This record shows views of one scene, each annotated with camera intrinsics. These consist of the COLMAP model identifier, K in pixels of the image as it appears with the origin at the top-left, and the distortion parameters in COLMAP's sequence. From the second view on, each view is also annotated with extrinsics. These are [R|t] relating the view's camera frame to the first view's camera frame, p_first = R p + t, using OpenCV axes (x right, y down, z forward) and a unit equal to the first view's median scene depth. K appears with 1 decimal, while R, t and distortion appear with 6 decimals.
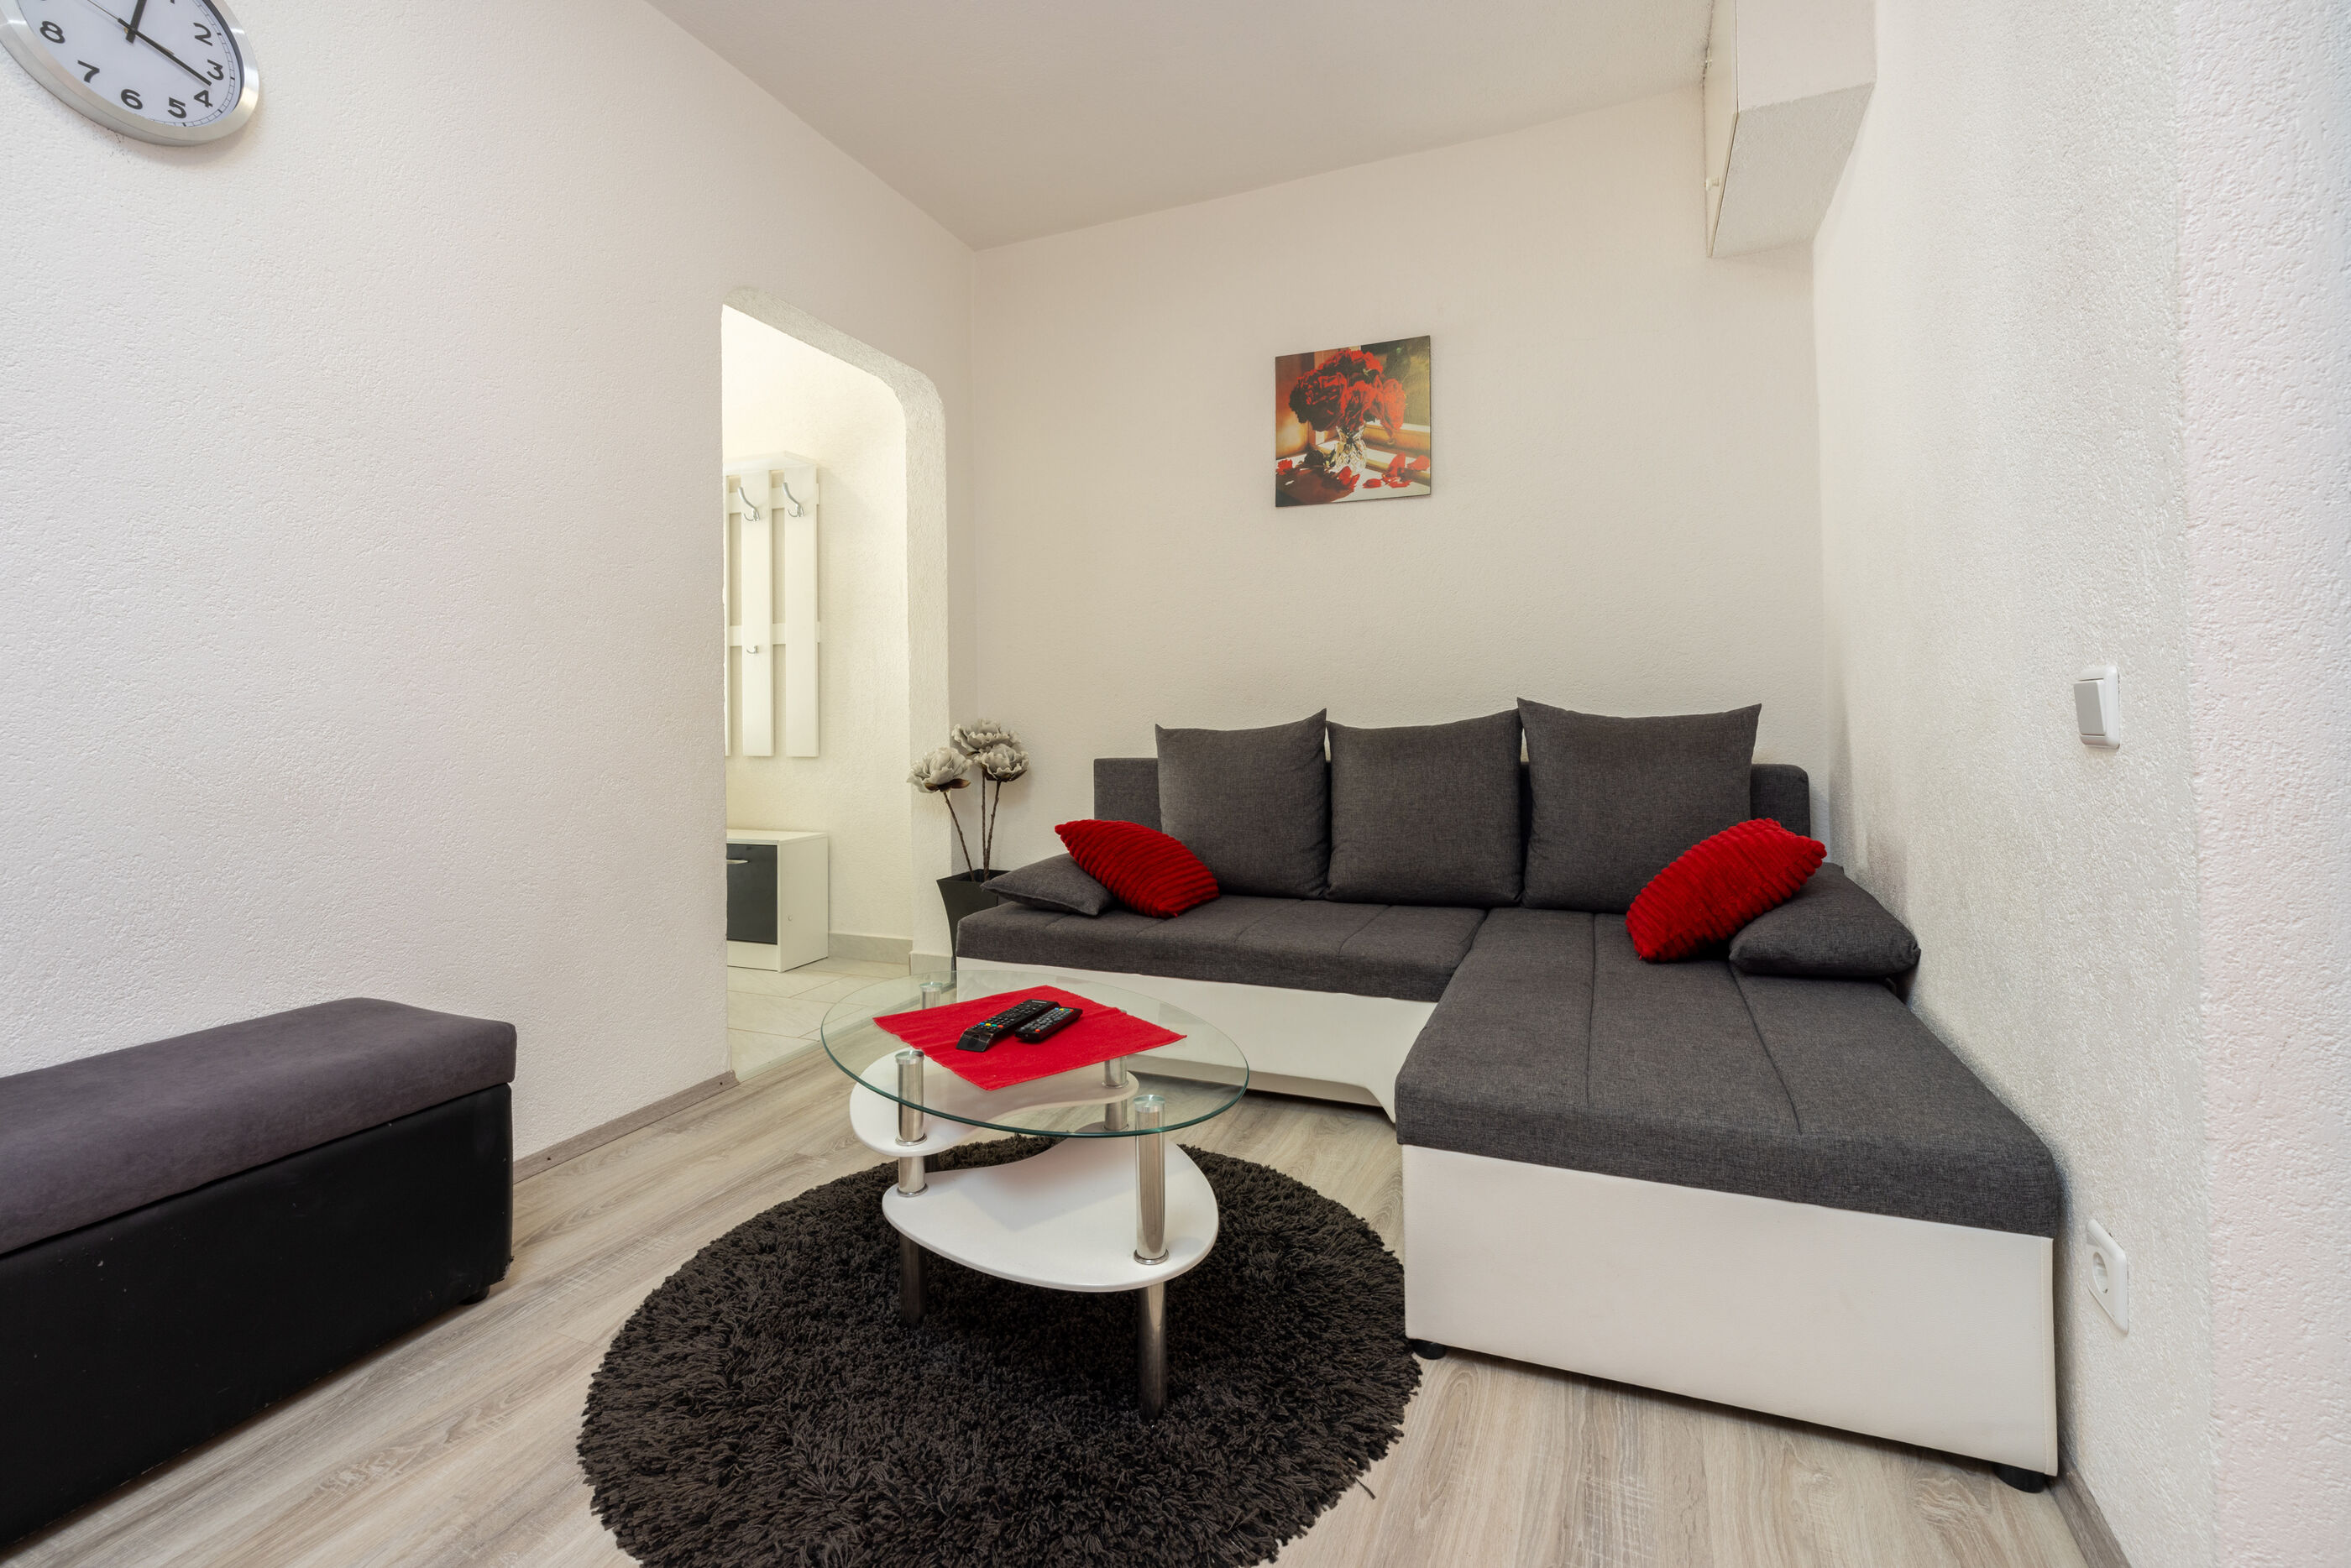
lens RADIAL K [[1009.0, 0, 1221.1], [0, 1009.0, 722.5], [0, 0, 1]] dist [0.005616, 0.000368]
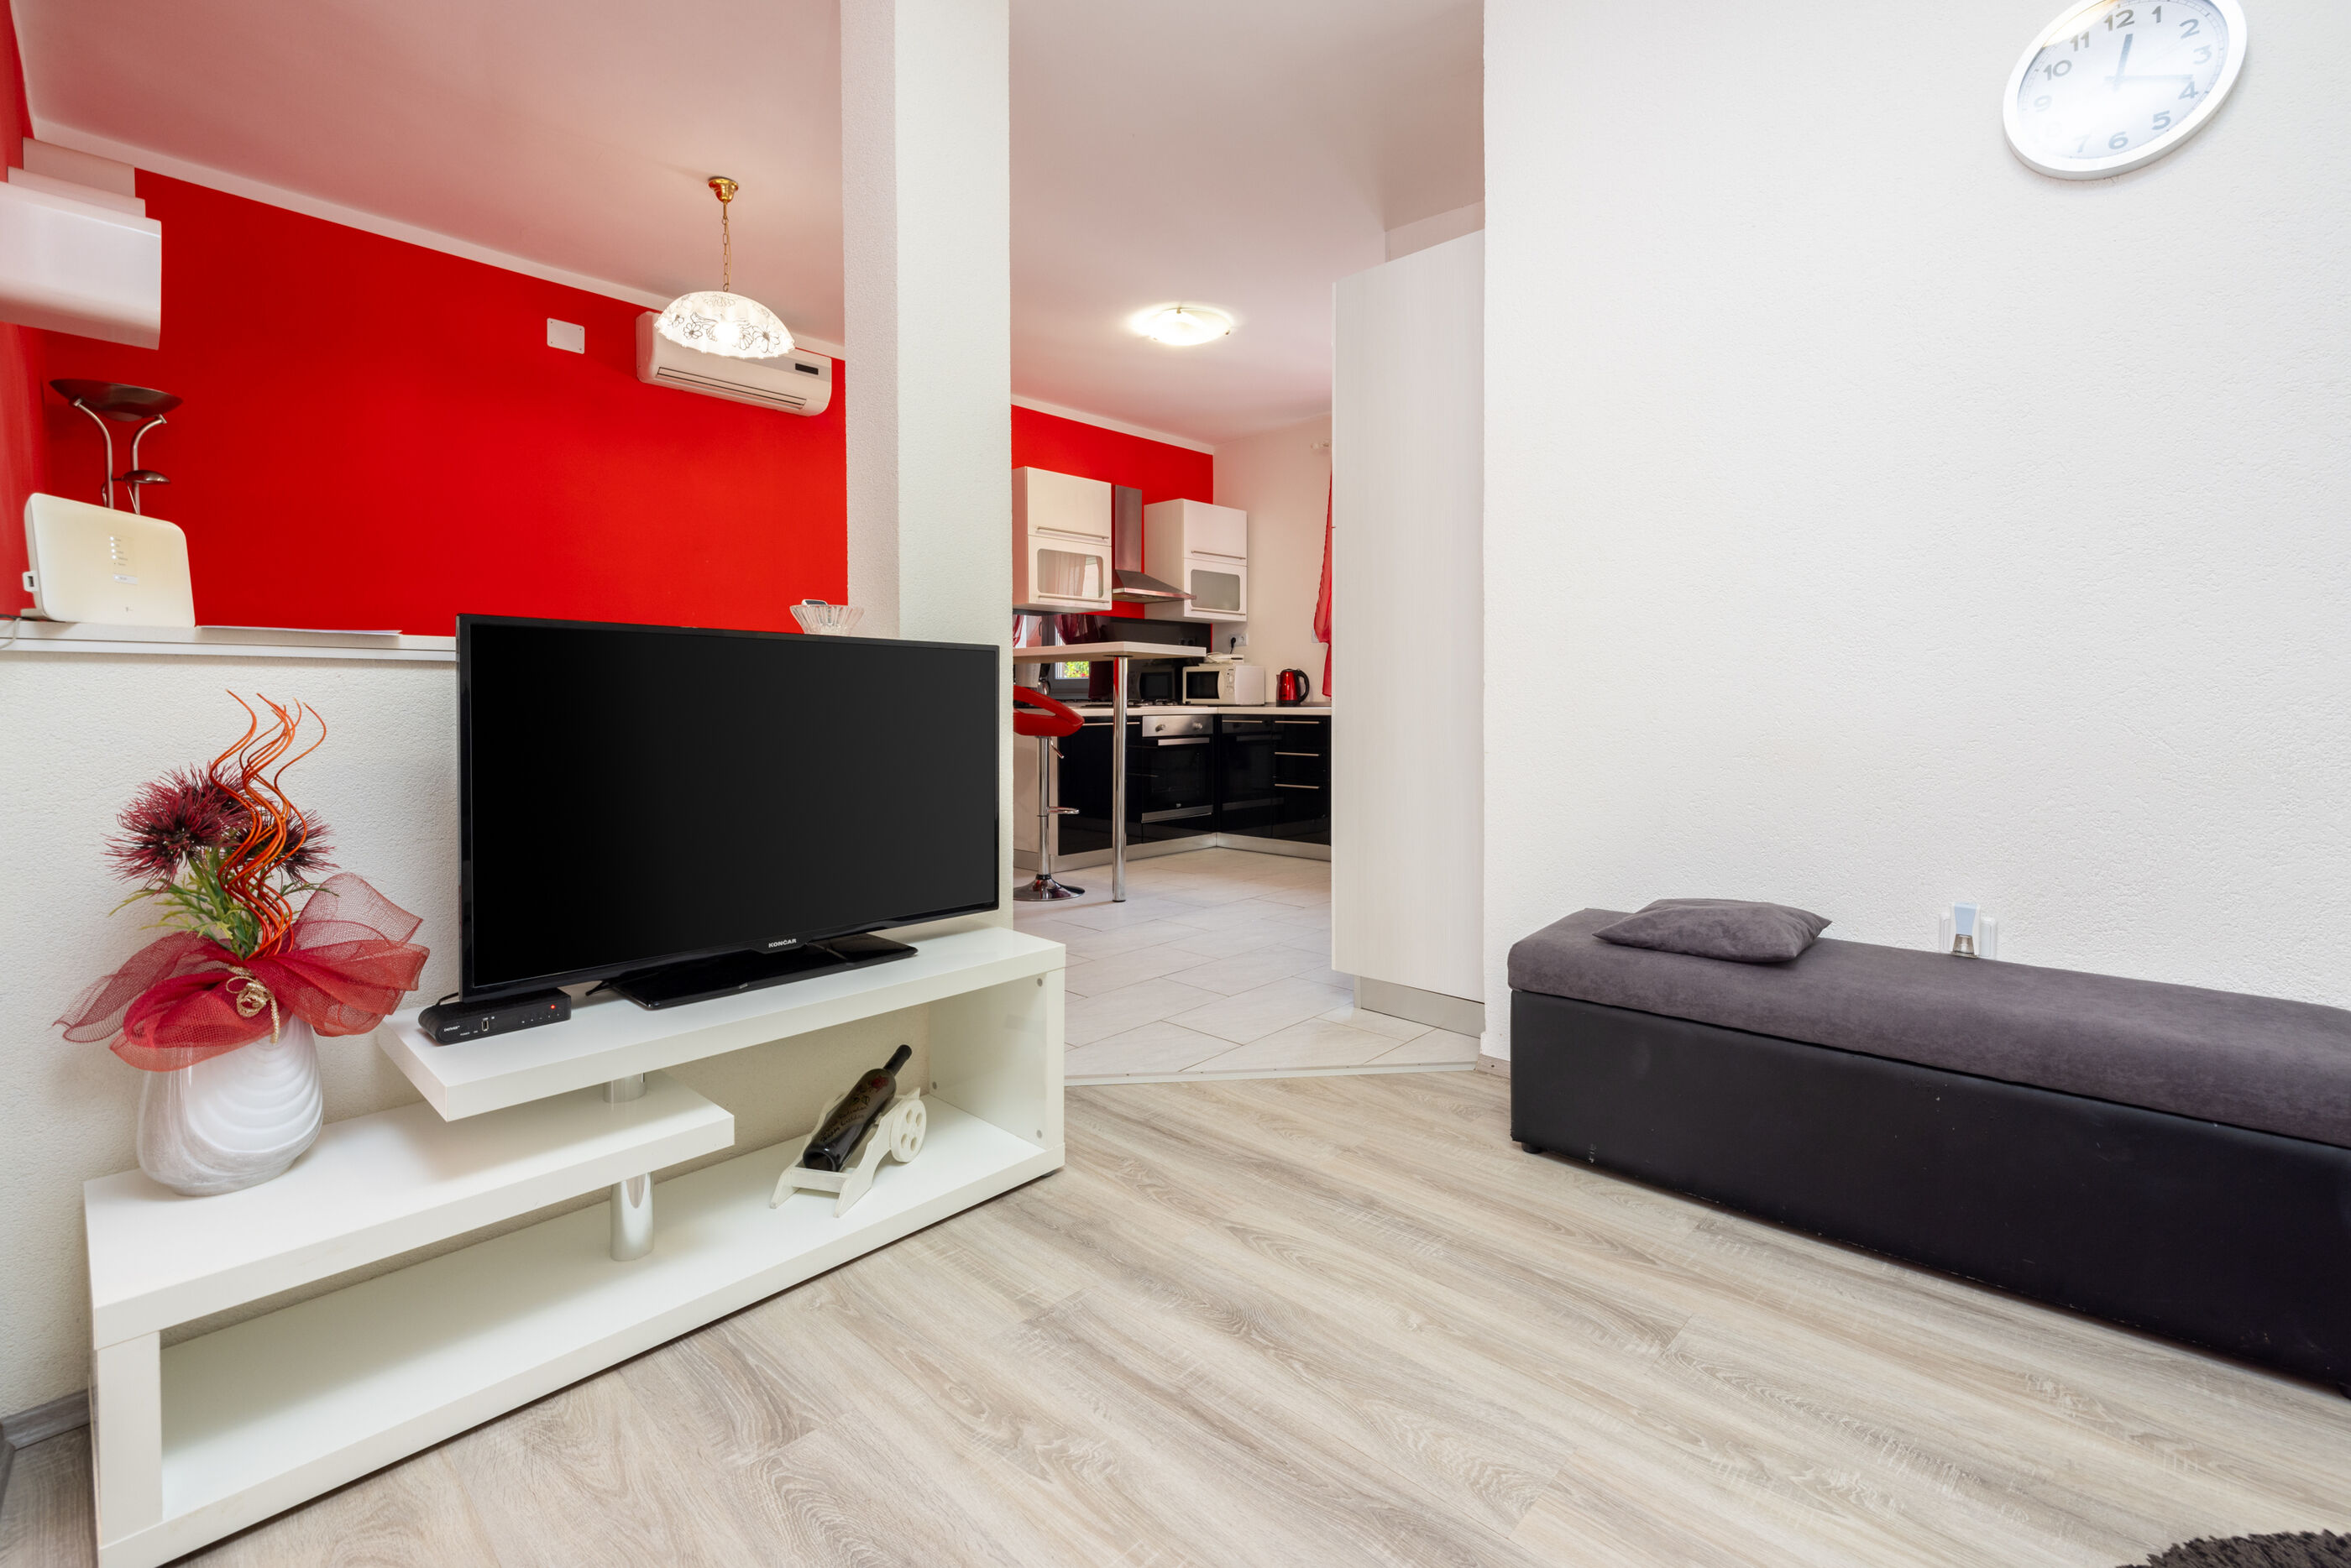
lens RADIAL K [[1009.0, 0, 1184.7], [0, 1009.0, 728.1], [0, 0, 1]] dist [0.005616, 0.000368]
pose [[-0.351715, 0.035225, -0.935444, 0.204490], [-0.003848, 0.999229, 0.039074, -0.007217], [0.936099, 0.017343, -0.351309, 0.207870]]
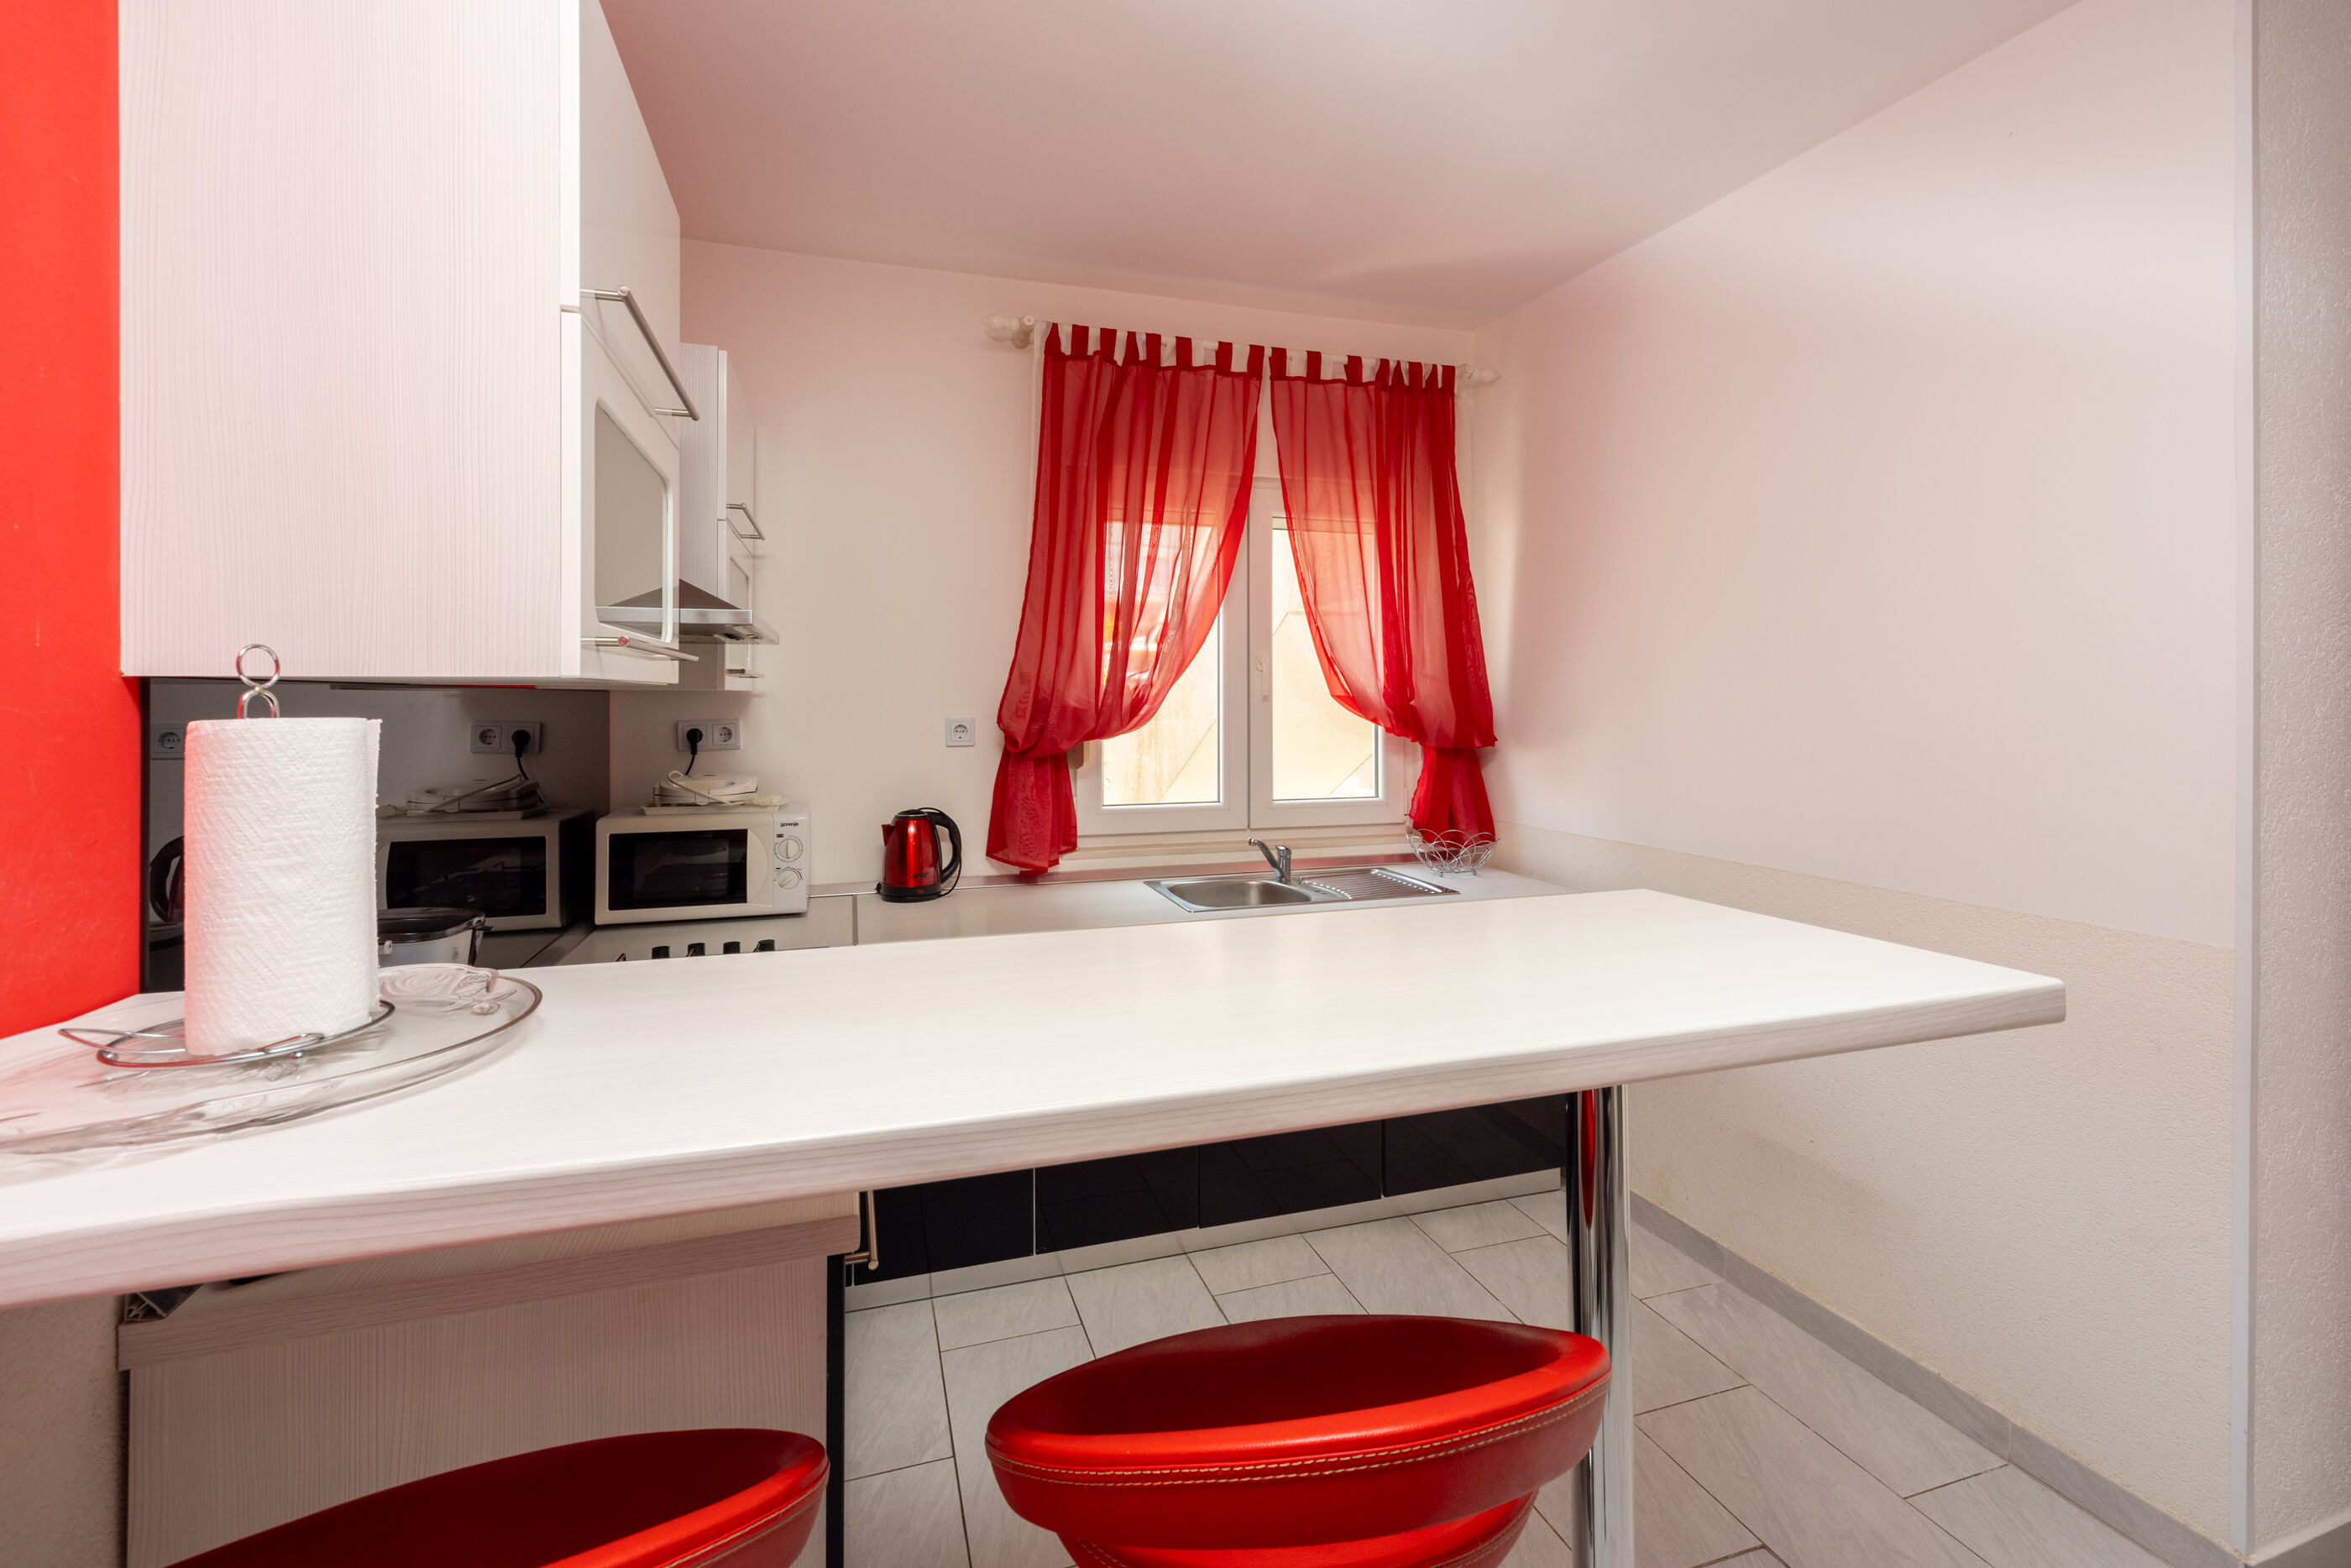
lens RADIAL K [[1009.0, 0, 1169.5], [0, 1009.0, 694.7], [0, 0, 1]] dist [0.005616, 0.000368]
pose [[0.641683, 0.000282, -0.766970, -1.024110], [-0.007627, 0.999953, -0.006014, -0.153452], [0.766932, 0.009709, 0.641655, -0.760425]]
